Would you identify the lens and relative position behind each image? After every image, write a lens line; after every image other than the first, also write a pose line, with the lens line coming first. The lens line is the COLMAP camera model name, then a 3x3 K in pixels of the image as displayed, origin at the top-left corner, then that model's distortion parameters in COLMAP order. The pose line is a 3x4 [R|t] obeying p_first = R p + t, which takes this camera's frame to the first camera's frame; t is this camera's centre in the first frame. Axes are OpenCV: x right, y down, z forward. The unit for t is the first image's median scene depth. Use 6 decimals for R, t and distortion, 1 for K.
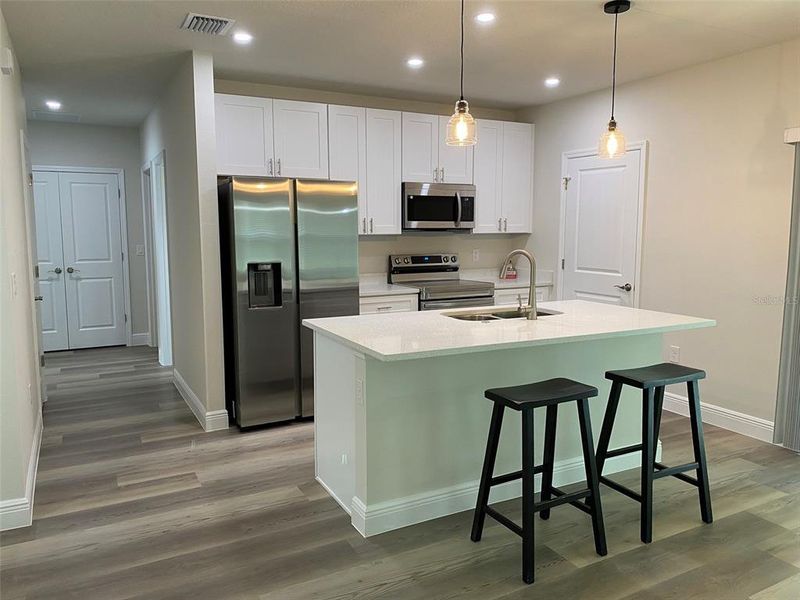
lens RADIAL K [[618.7, 0, 402.6], [0, 618.7, 299.6], [0, 0, 1]] dist [0.012212, -0.005672]
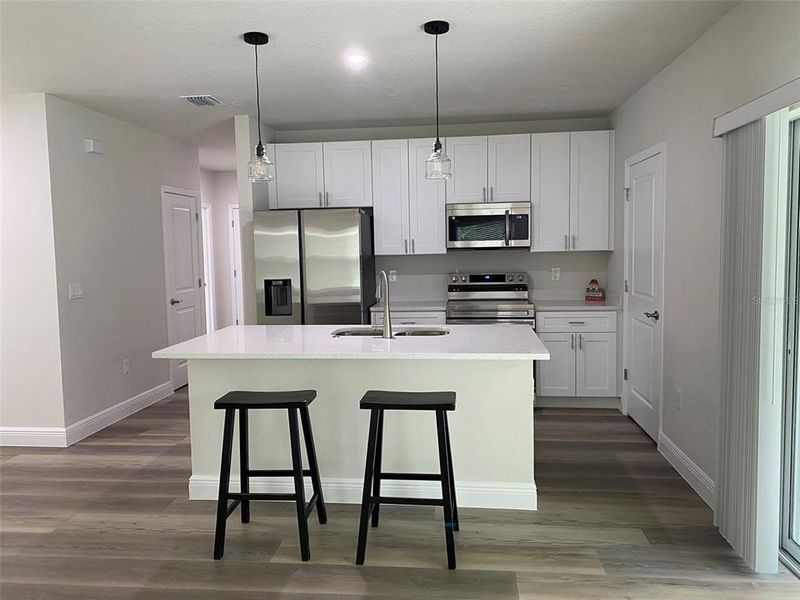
lens RADIAL K [[618.7, 0, 395.8], [0, 618.7, 295.2], [0, 0, 1]] dist [0.012212, -0.005672]
pose [[0.821838, 0.030663, -0.568896, 0.529382], [-0.047553, 0.998758, -0.014862, -0.016838], [0.567734, 0.039267, 0.822275, 0.100560]]
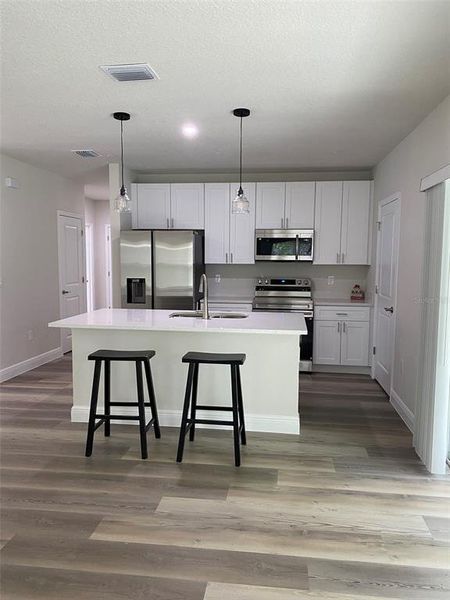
lens RADIAL K [[464.0, 0, 228.1], [0, 464.0, 303.3], [0, 0, 1]] dist [0.012212, -0.005672]
pose [[0.816107, 0.065183, -0.574213, 0.602920], [-0.076429, 0.997065, 0.004558, -0.011225], [0.572825, 0.040166, 0.818693, 0.052235]]
